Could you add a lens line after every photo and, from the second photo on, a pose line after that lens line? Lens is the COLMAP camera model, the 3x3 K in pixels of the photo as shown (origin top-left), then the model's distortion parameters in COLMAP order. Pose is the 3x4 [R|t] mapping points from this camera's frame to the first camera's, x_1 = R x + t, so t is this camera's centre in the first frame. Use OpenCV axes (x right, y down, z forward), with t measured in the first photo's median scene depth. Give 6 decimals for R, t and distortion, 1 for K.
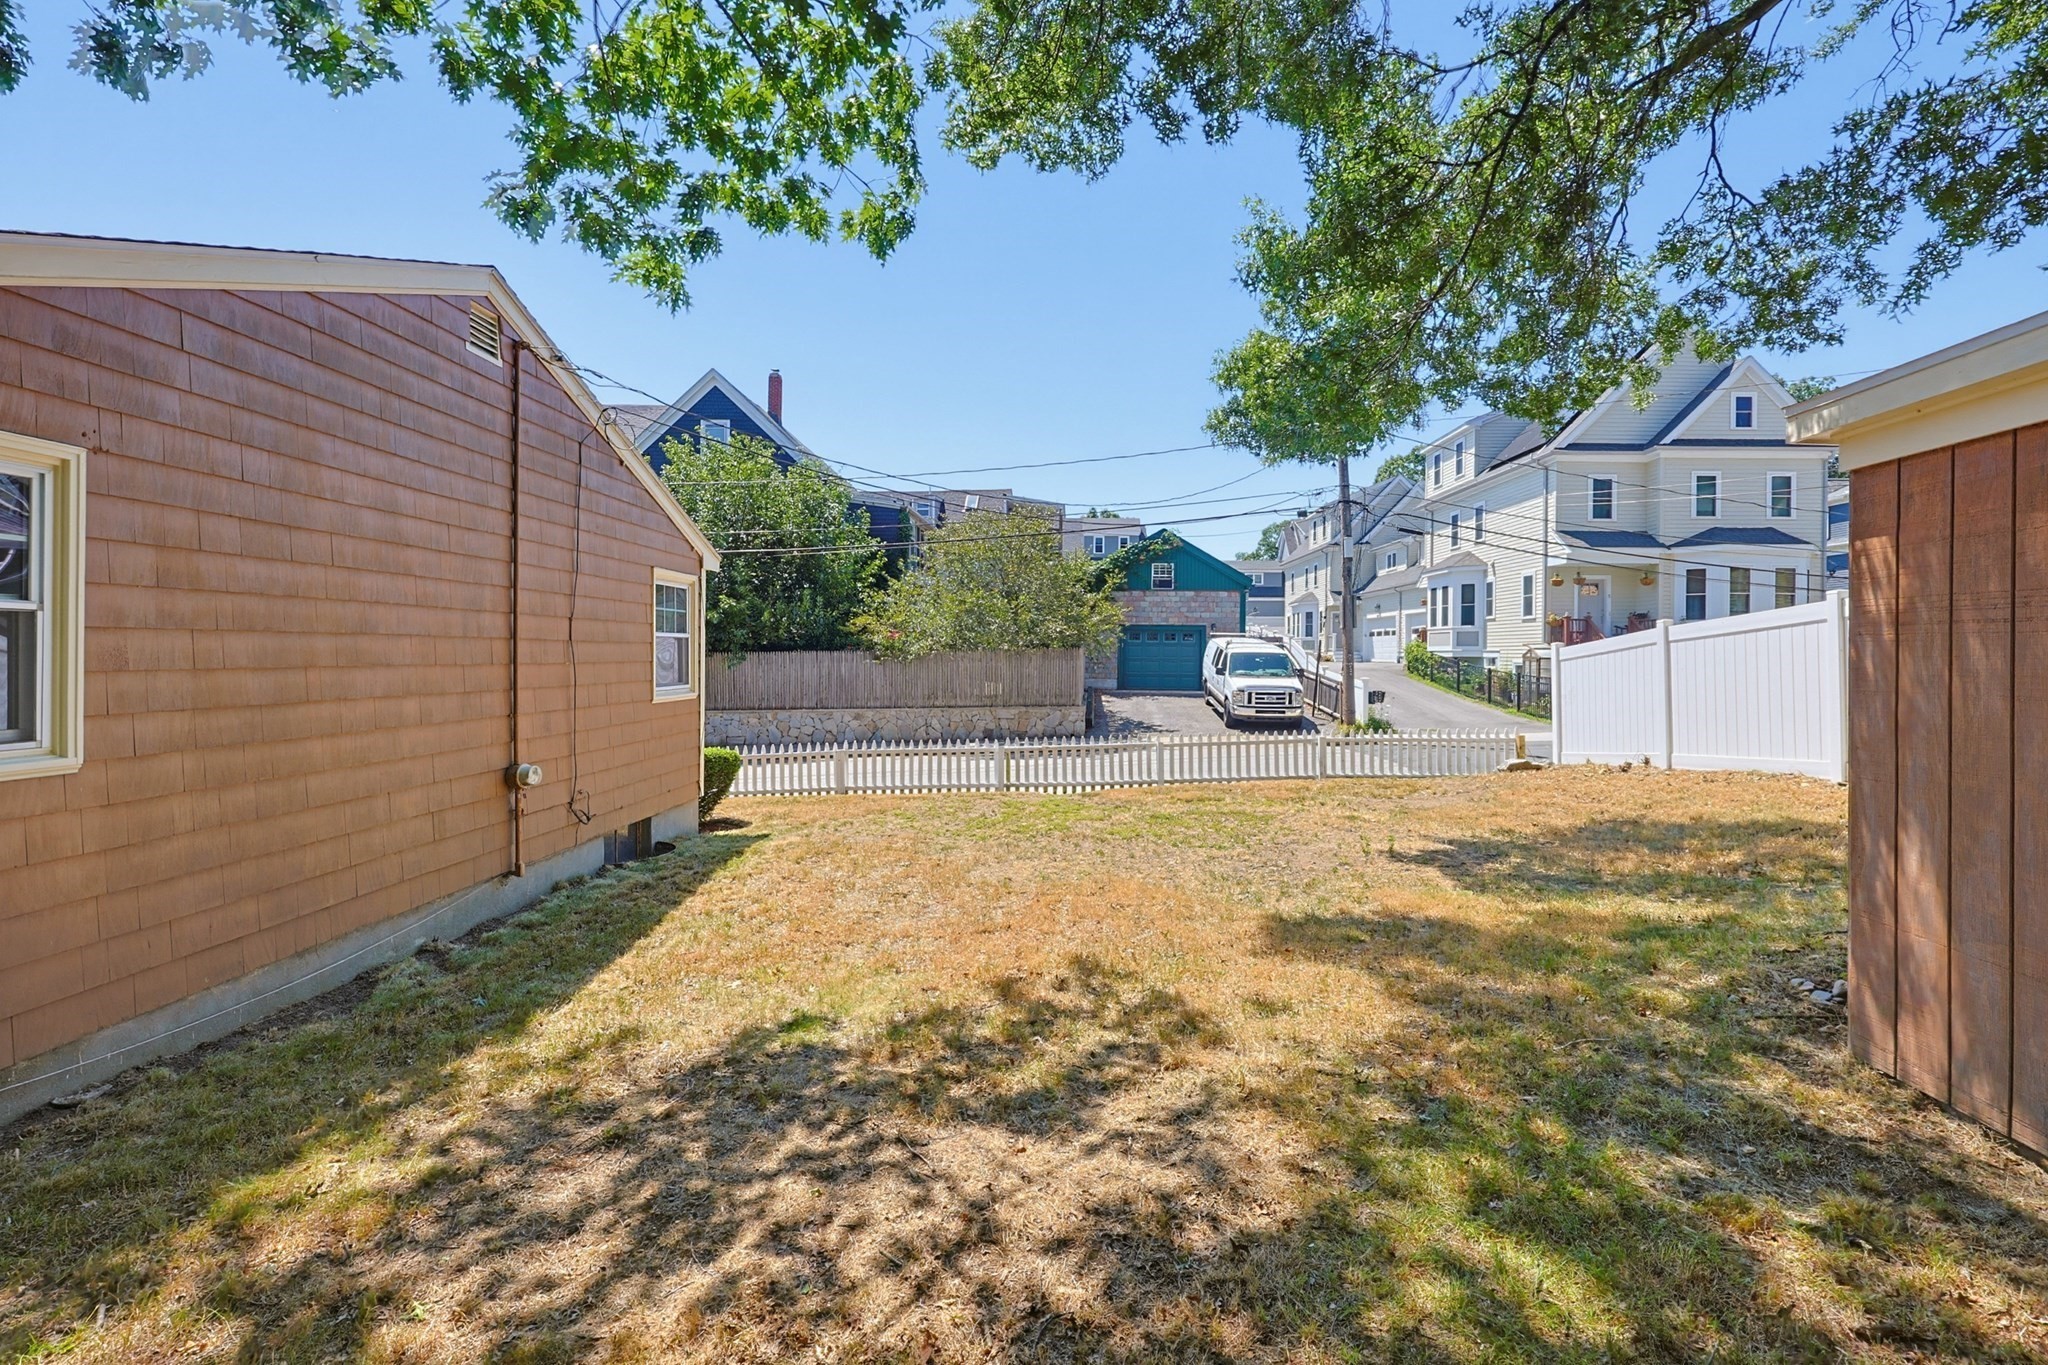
lens RADIAL K [[882.6, 0, 1029.4], [0, 882.6, 660.2], [0, 0, 1]] dist [0.001495, 0.000200]
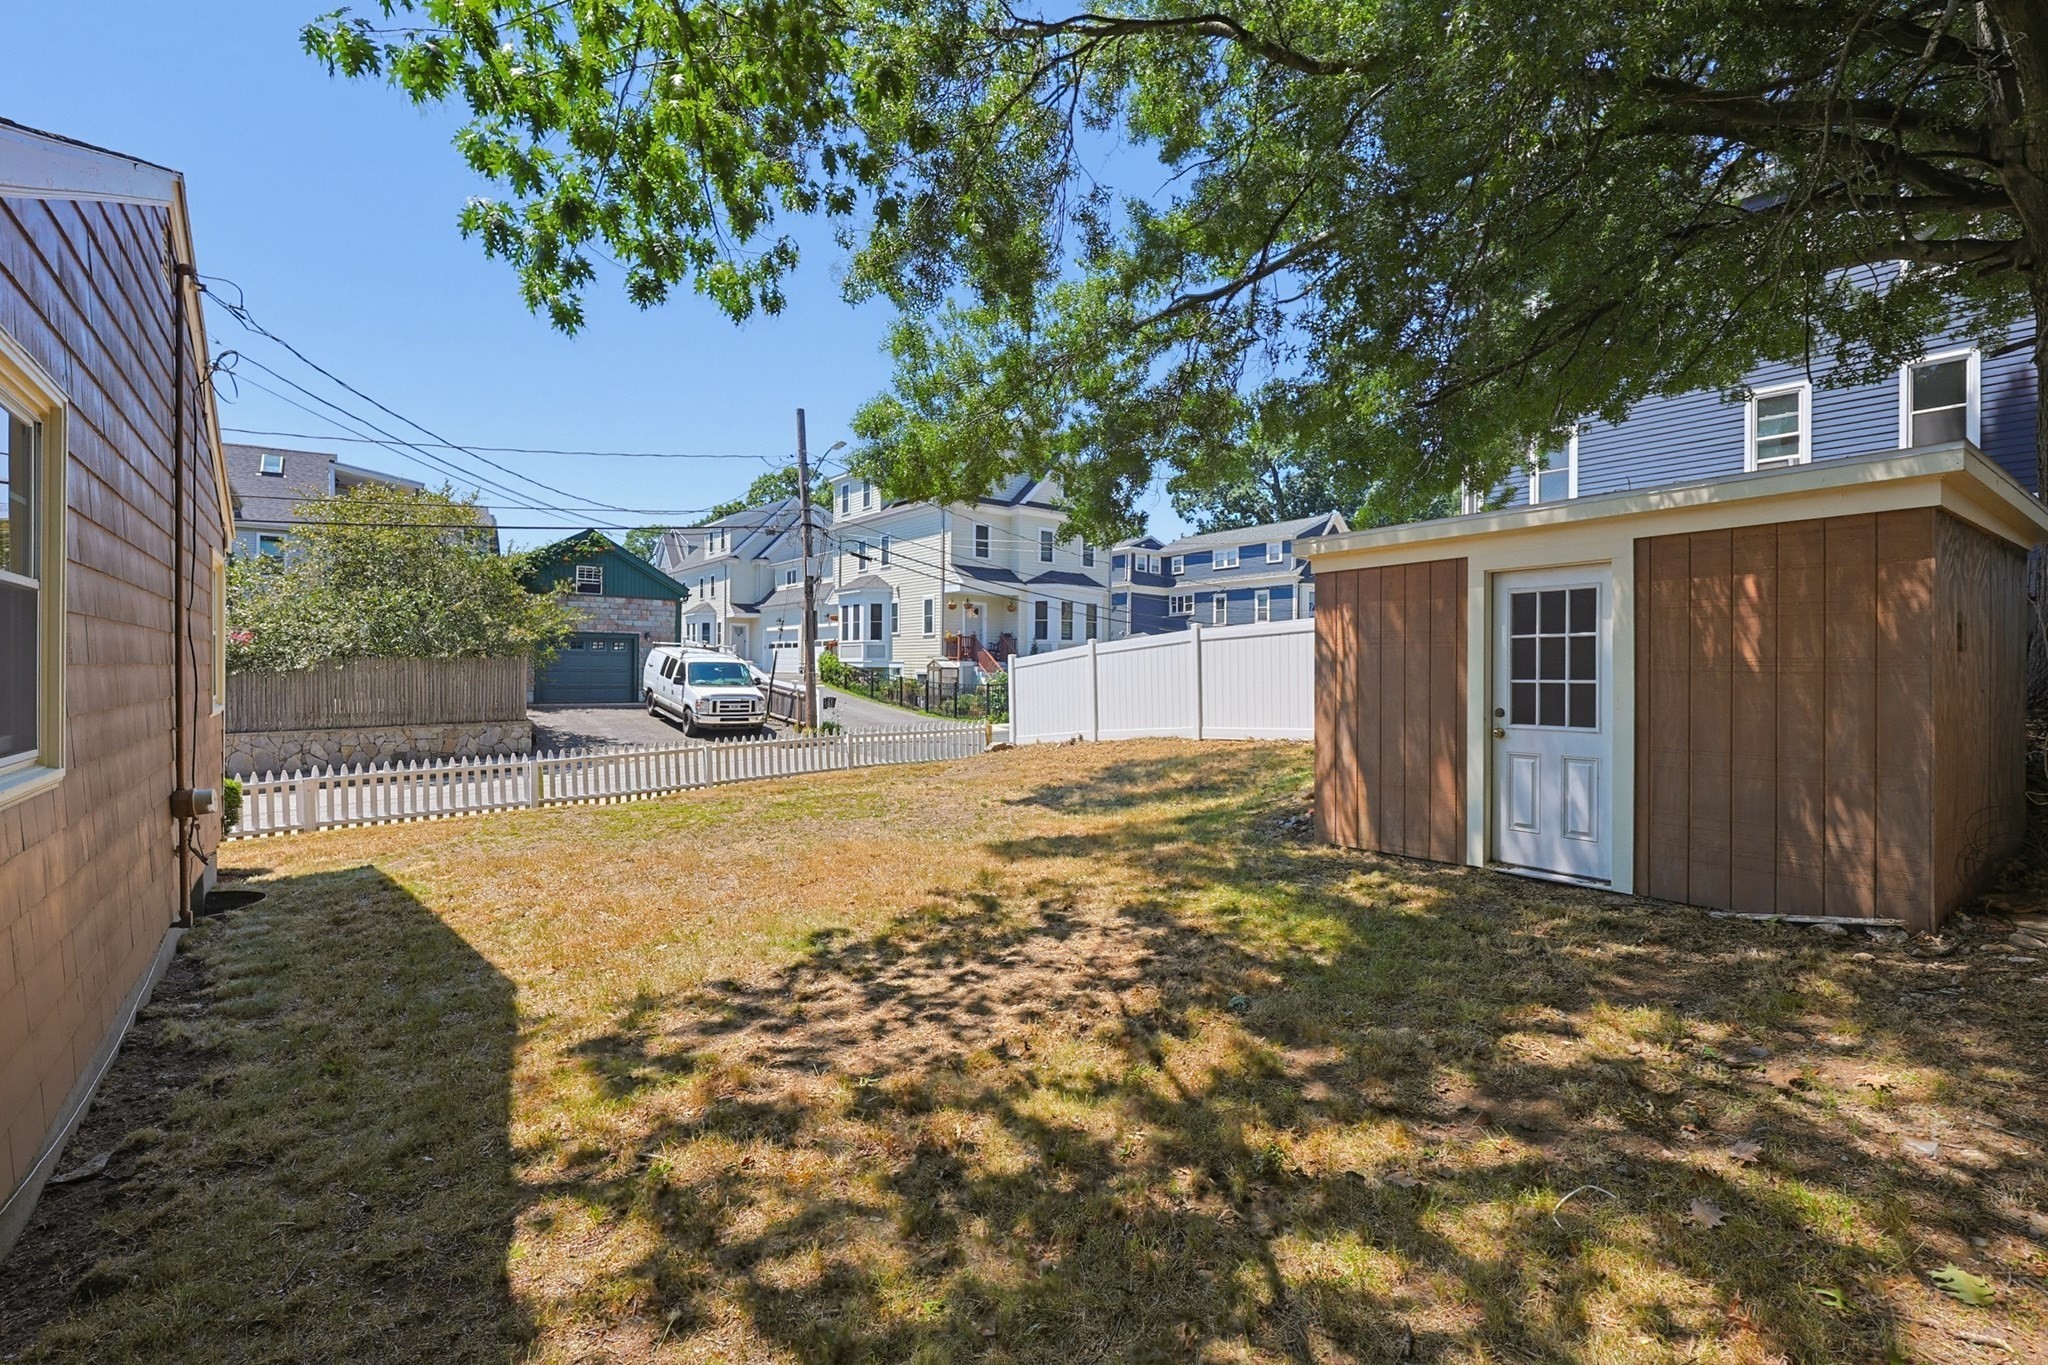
lens RADIAL K [[891.7, 0, 1024.0], [0, 891.7, 682.5], [0, 0, 1]] dist [0.001799, 0.000524]
pose [[0.777545, -0.009720, 0.628753, -0.107716], [0.002391, 0.999919, 0.012501, 0.002516], [-0.628823, -0.008217, 0.777505, -0.025803]]
